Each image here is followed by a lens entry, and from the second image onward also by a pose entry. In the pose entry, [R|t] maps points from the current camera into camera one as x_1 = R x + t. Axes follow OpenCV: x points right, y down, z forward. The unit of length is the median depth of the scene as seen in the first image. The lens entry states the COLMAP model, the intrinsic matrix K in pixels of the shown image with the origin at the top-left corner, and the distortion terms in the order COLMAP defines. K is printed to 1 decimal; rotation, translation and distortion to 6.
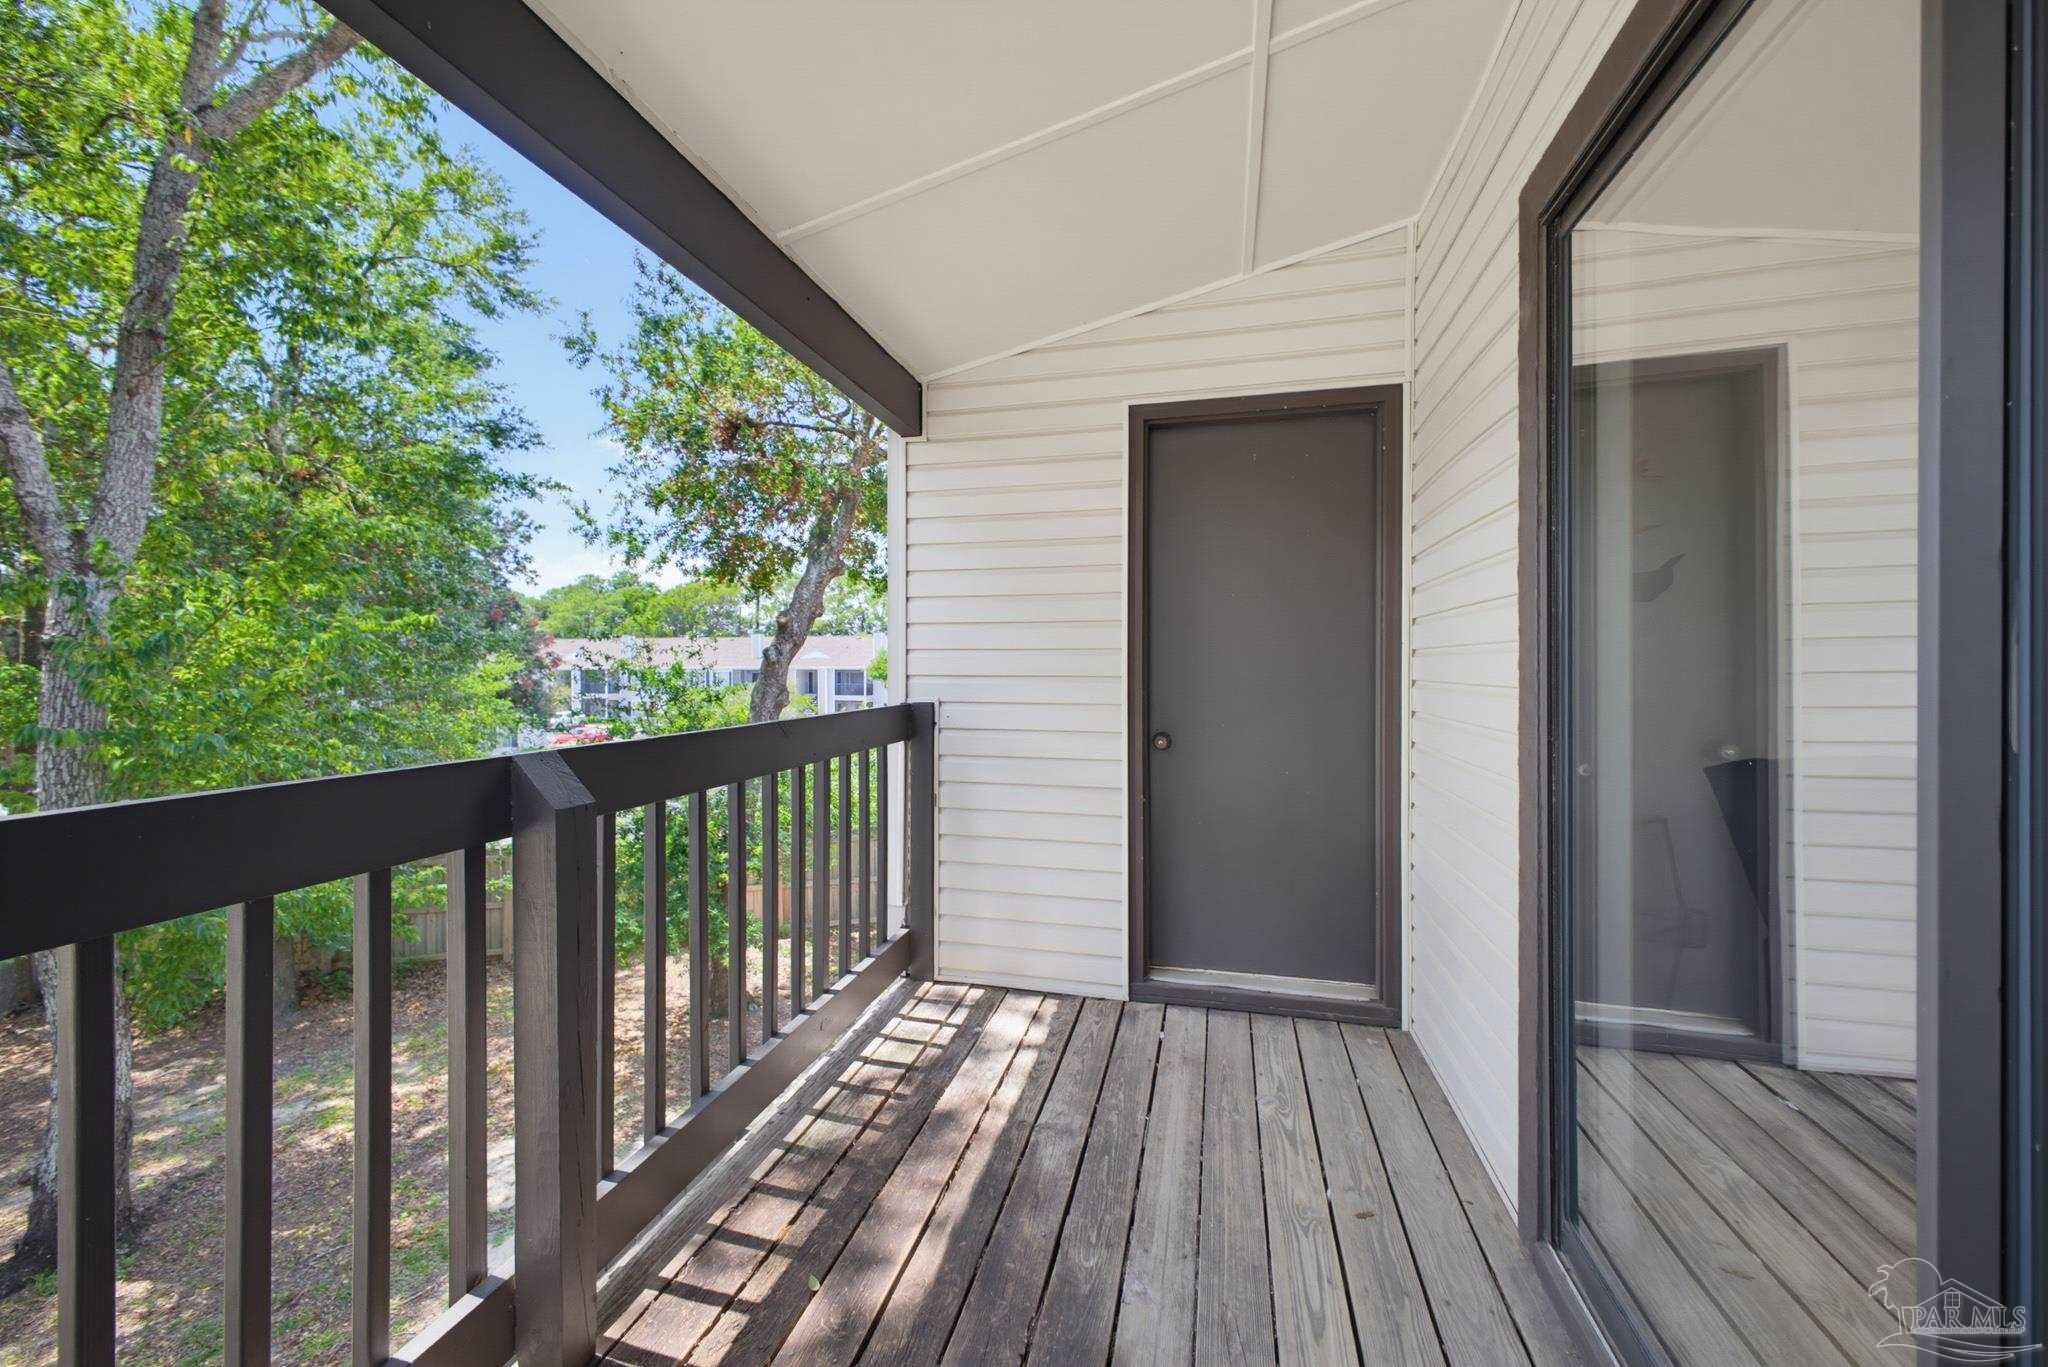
lens RADIAL K [[824.9, 0, 1024.0], [0, 824.9, 683.5], [0, 0, 1]] dist [0.024946, -0.000292]
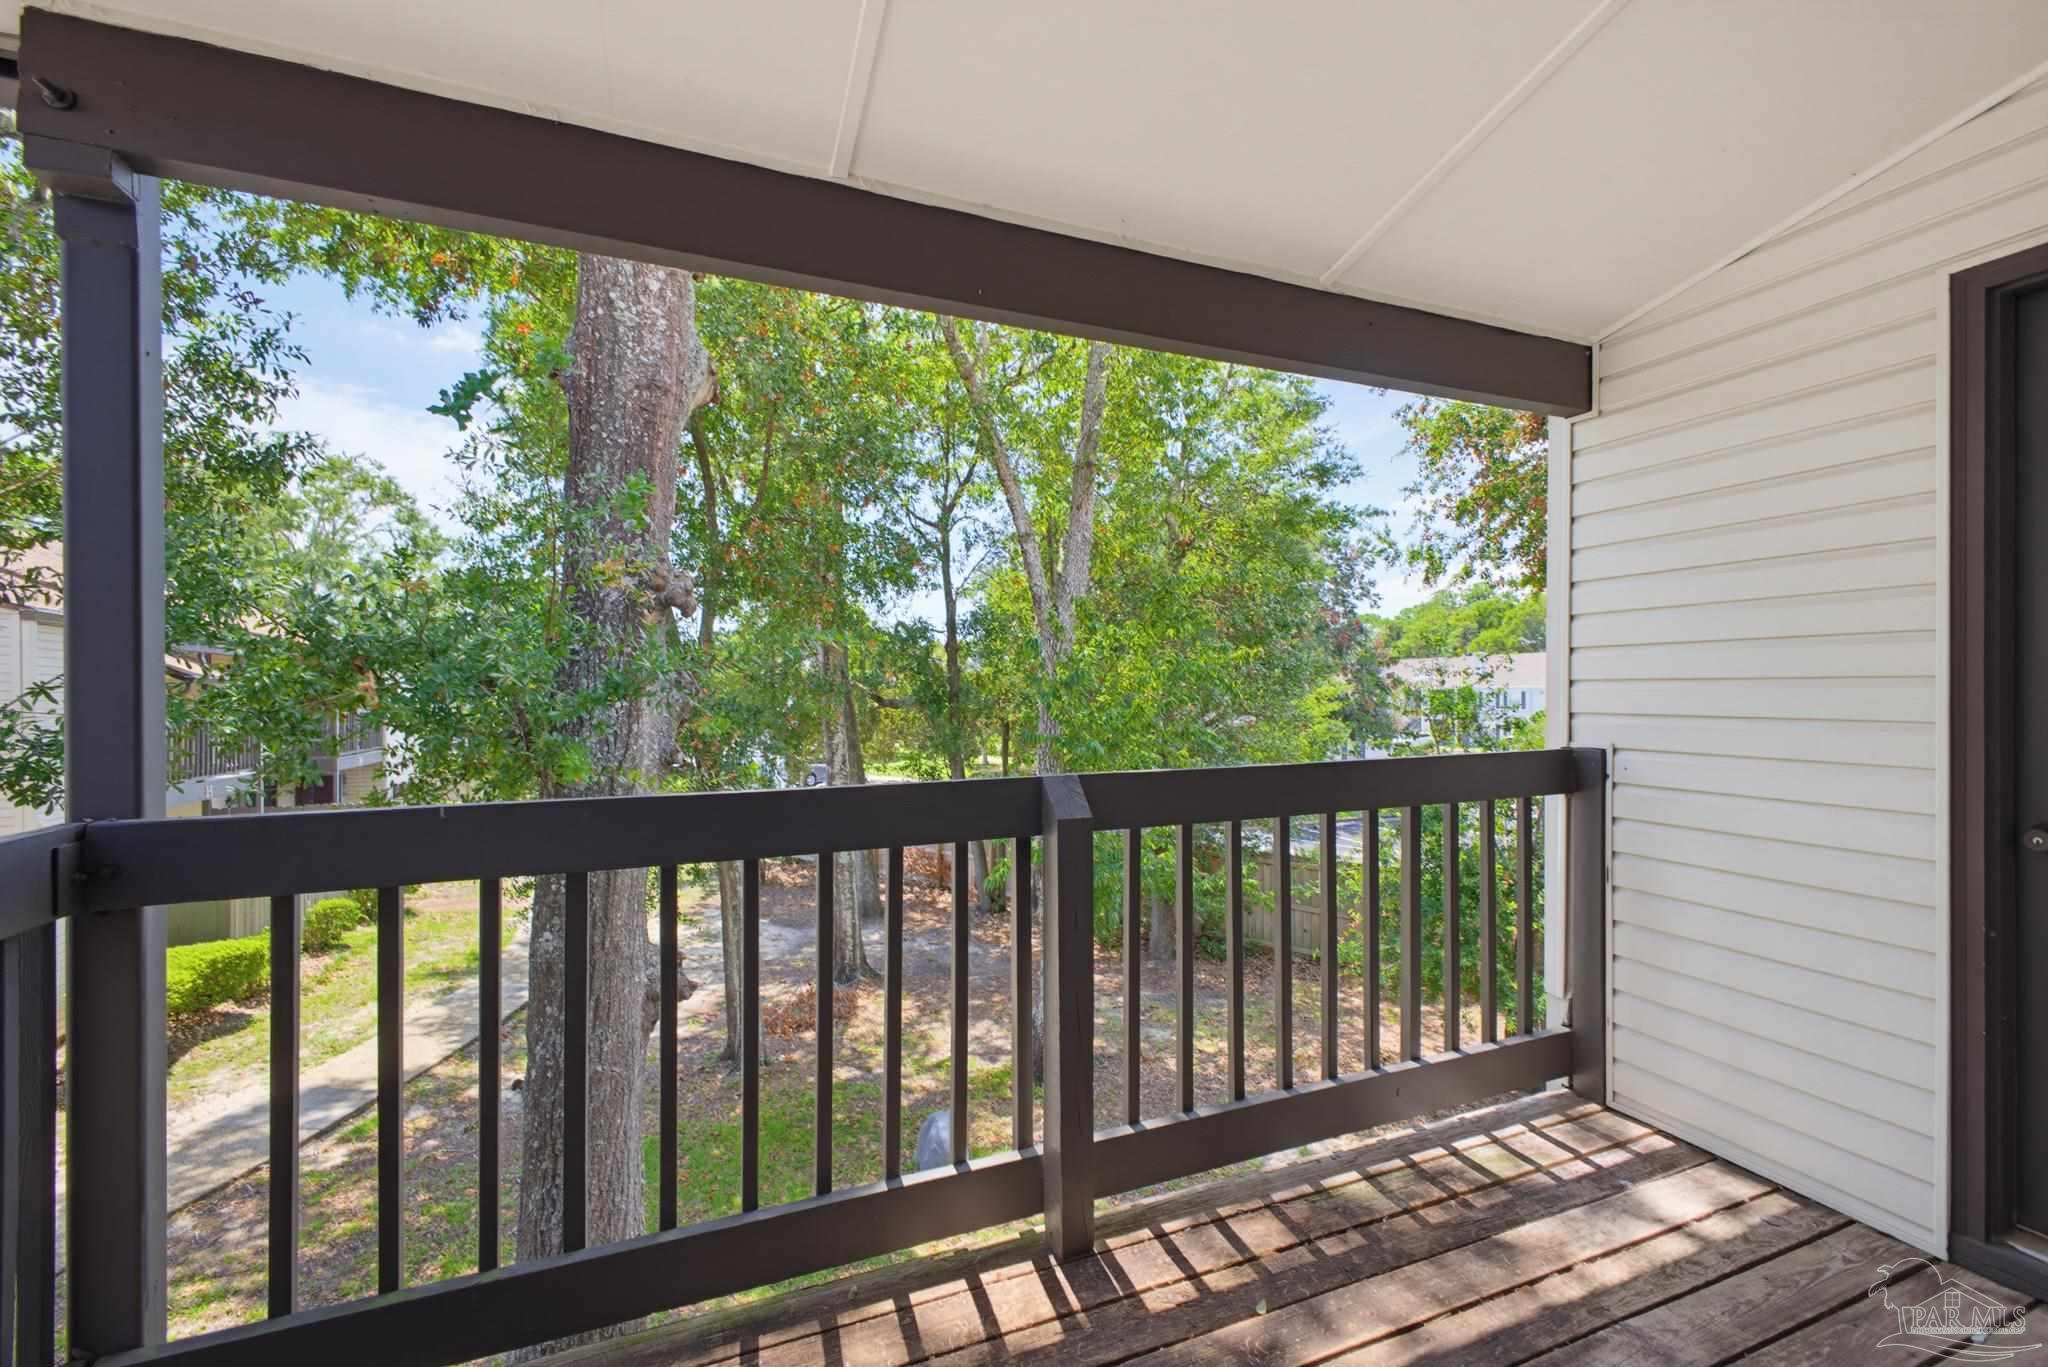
lens RADIAL K [[887.8, 0, 1021.2], [0, 887.8, 703.0], [0, 0, 1]] dist [0.030920, -0.000515]
pose [[0.572533, 0.005463, -0.819864, 0.272638], [-0.003233, 0.999985, 0.004405, -0.022271], [0.819876, 0.000128, 0.572542, 0.059931]]
